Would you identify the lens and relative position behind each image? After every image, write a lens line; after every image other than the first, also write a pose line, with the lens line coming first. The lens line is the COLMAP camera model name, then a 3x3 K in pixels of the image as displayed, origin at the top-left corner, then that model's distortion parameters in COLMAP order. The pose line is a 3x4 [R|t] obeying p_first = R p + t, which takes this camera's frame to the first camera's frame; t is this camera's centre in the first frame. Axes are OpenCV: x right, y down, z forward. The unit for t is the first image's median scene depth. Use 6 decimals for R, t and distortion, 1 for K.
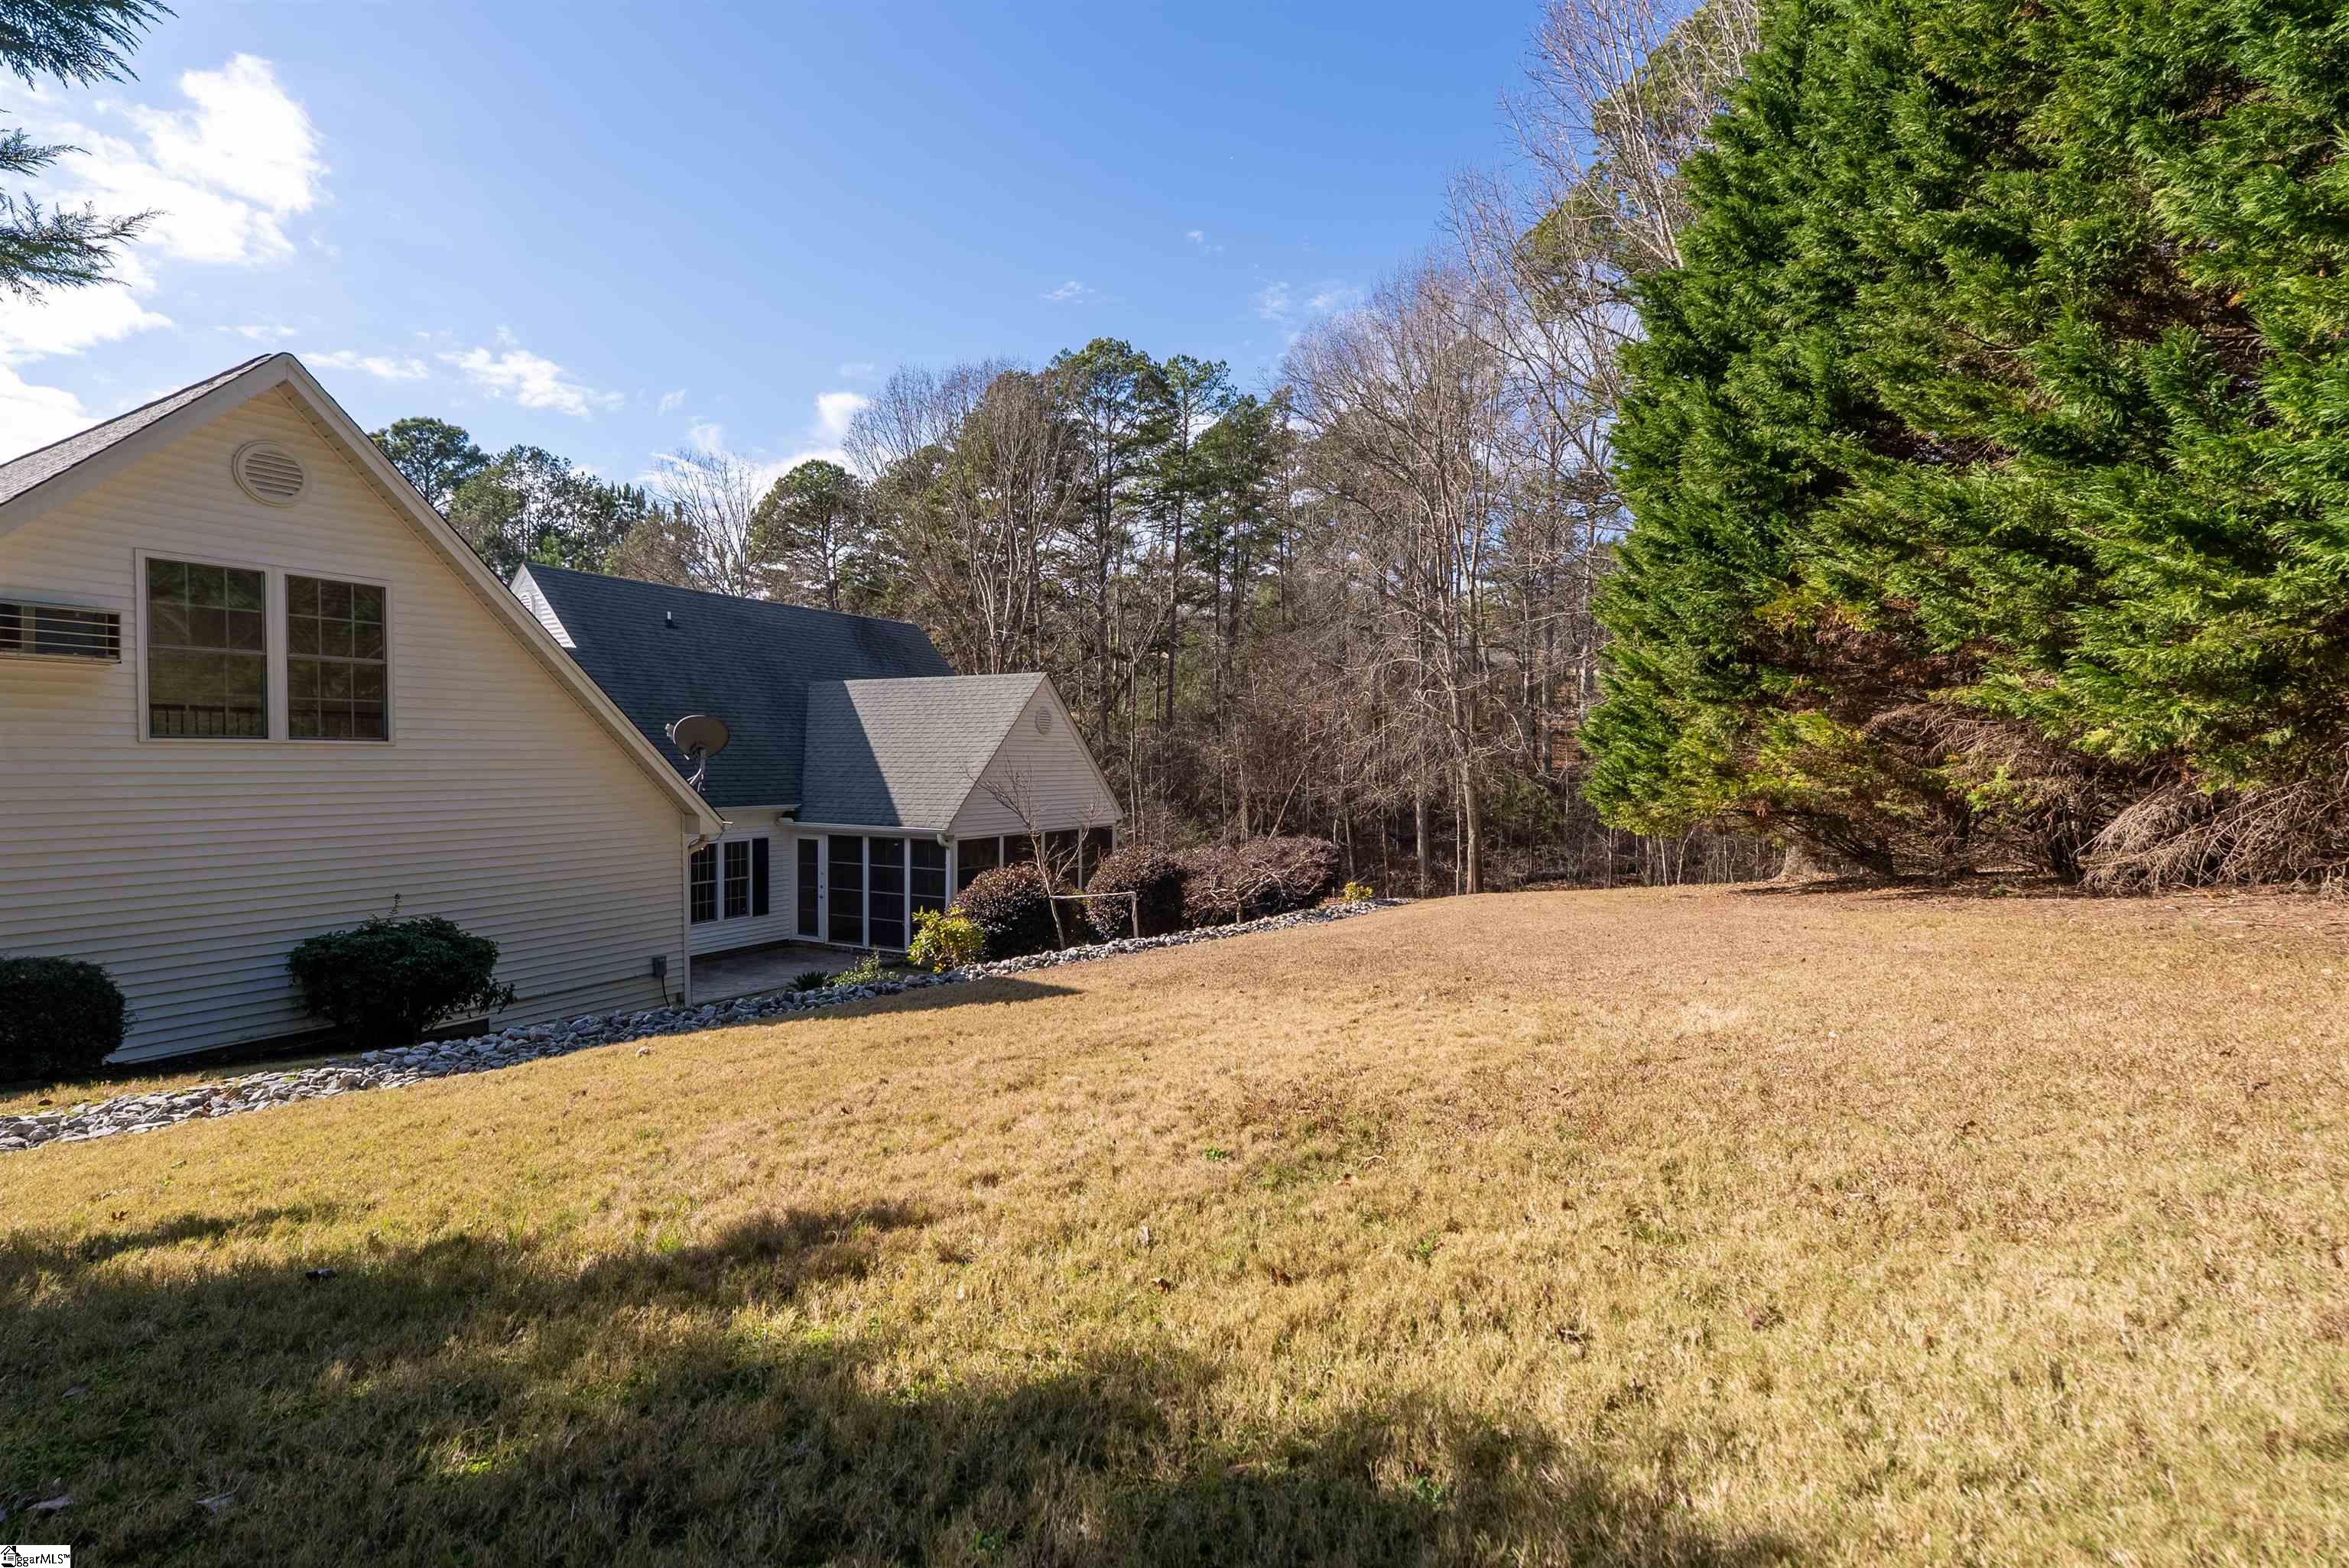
lens RADIAL K [[1060.3, 0, 1185.6], [0, 1060.3, 780.3], [0, 0, 1]] dist [-0.007766, 0.001339]
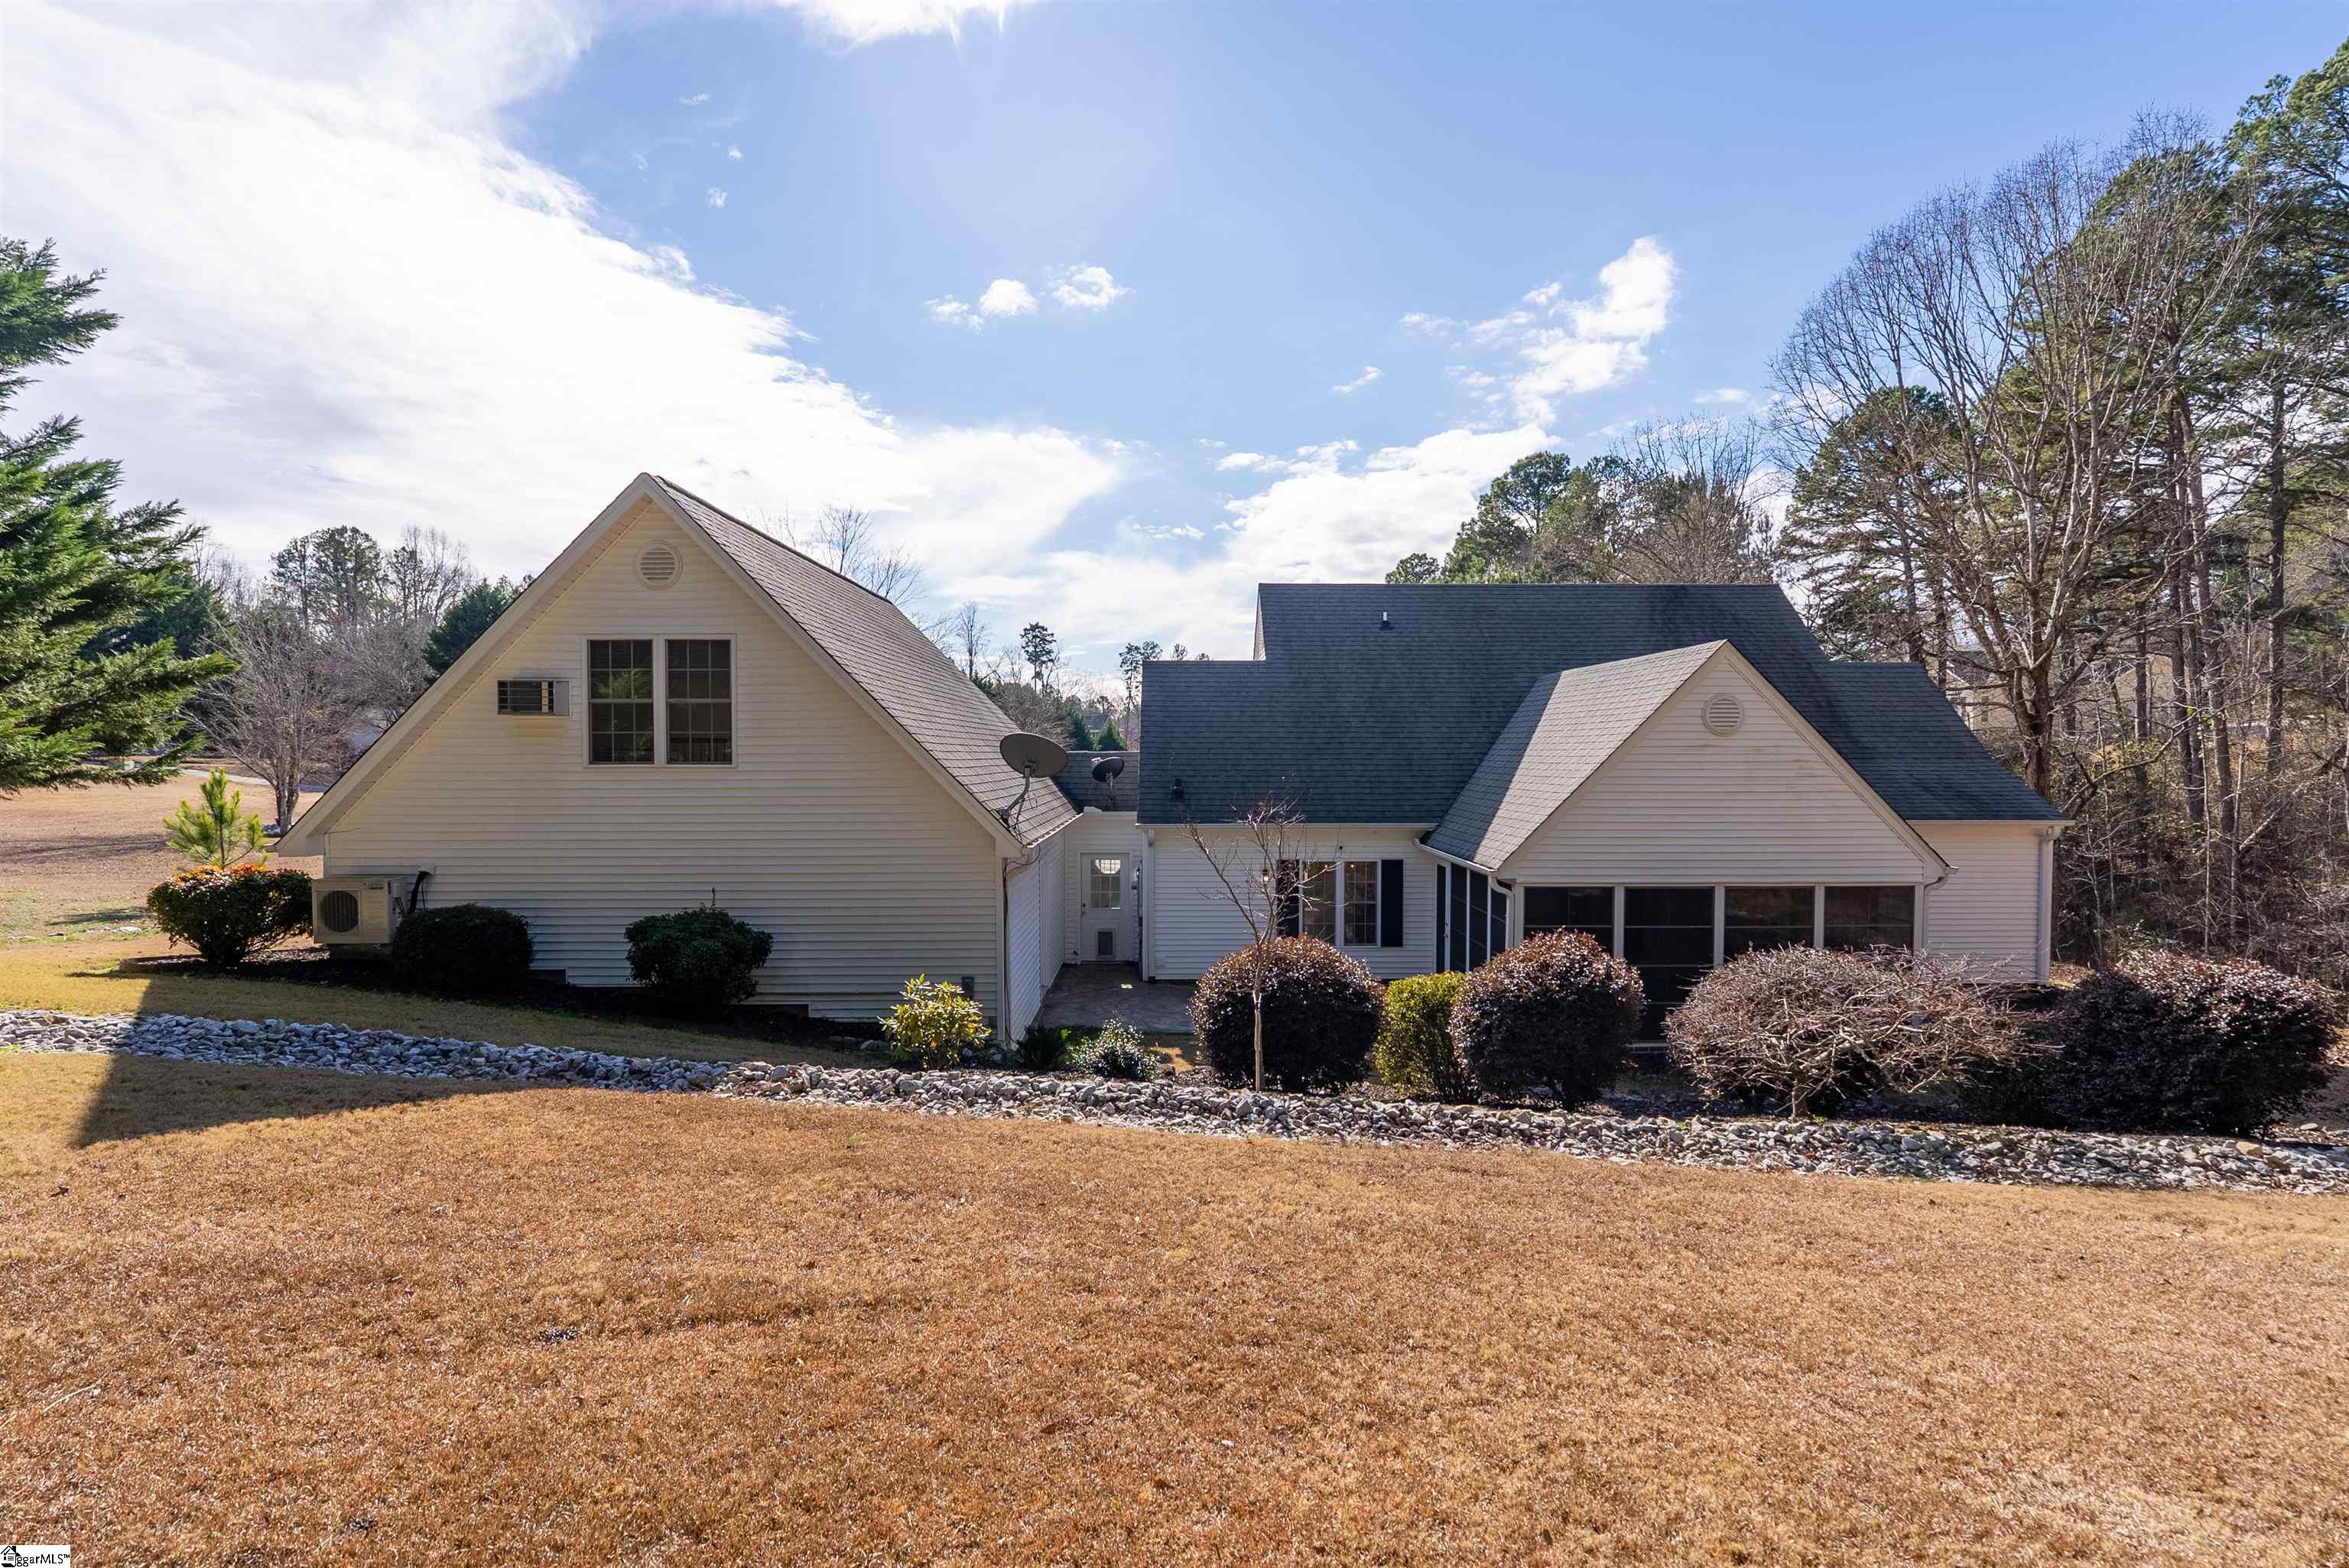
lens RADIAL K [[1060.3, 0, 1176.4], [0, 1060.3, 774.3], [0, 0, 1]] dist [-0.007766, 0.001339]
pose [[0.484827, 0.015164, -0.874479, 0.579243], [-0.015067, 0.999846, 0.008984, -0.045108], [0.874480, 0.008820, 0.484981, 0.861440]]
